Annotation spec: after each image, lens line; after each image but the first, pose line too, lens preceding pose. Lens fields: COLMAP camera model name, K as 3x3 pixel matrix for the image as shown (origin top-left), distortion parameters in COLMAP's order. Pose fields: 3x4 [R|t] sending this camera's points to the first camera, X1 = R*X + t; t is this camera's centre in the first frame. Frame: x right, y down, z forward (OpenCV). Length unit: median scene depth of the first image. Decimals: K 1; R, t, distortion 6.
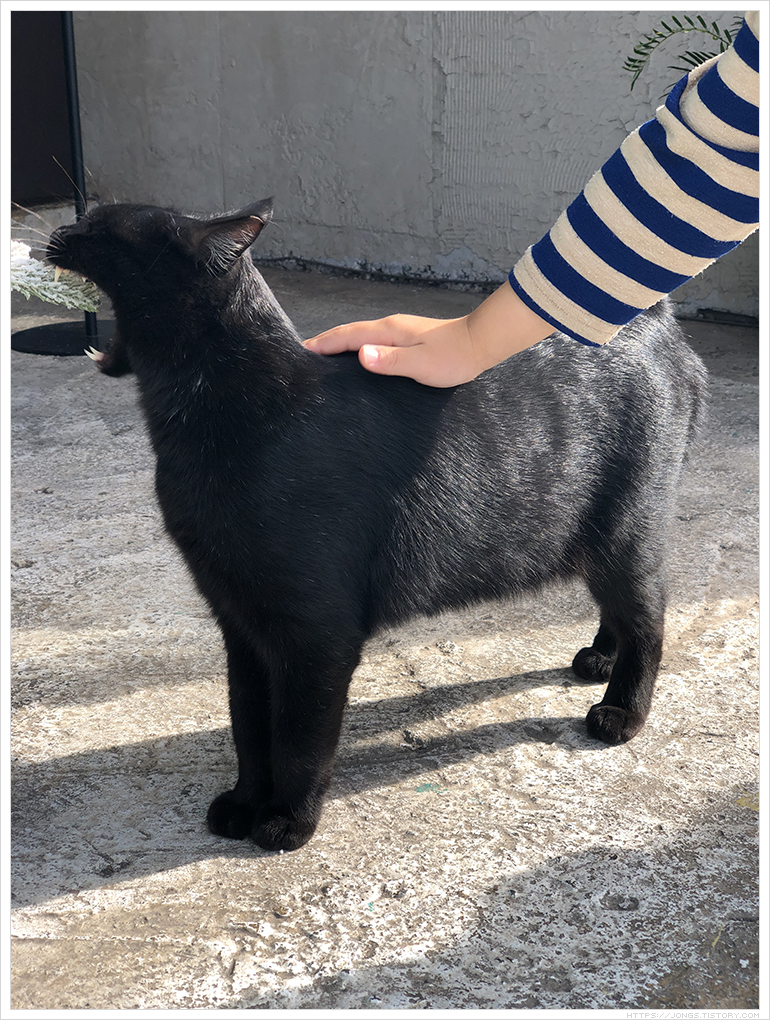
lens RADIAL K [[1543.8, 0, 384.4], [0, 1543.8, 509.8], [0, 0, 1]] dist [0.023976, 0.000000]
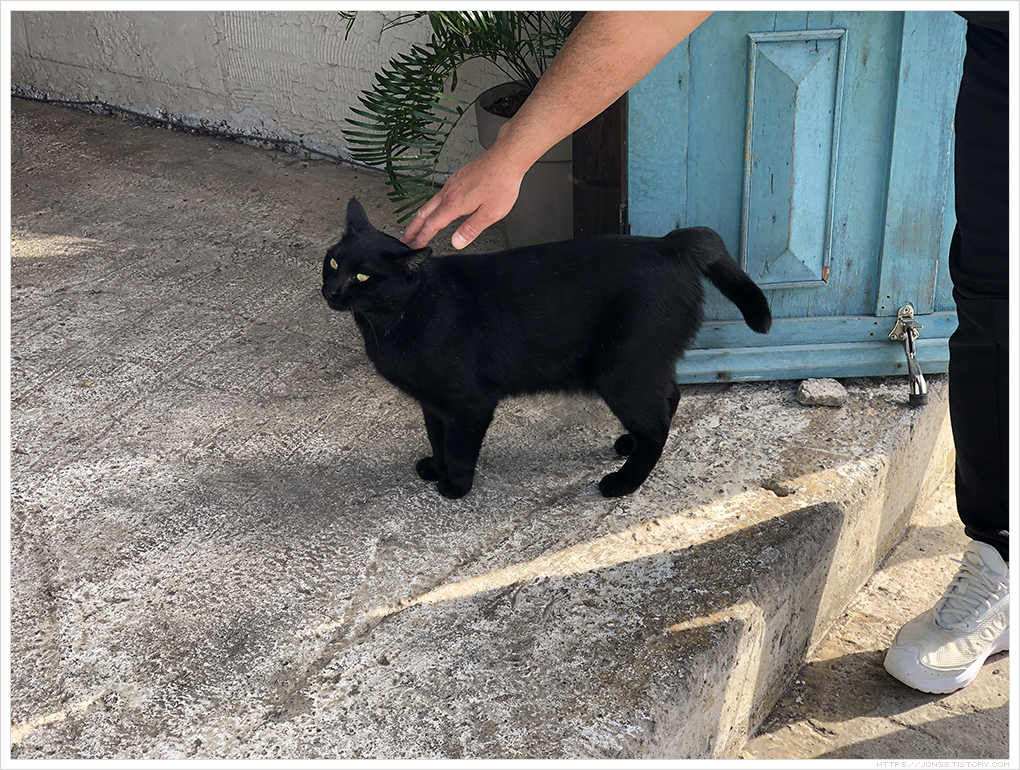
lens RADIAL K [[1543.8, 0, 510.4], [0, 1543.8, 385.0], [0, 0, 1]] dist [0.023976, 0.000000]
pose [[0.989935, -0.074782, 0.120149, 0.079574], [0.058749, 0.989527, 0.131849, -0.105702], [-0.128751, -0.123464, 0.983961, -0.069944]]
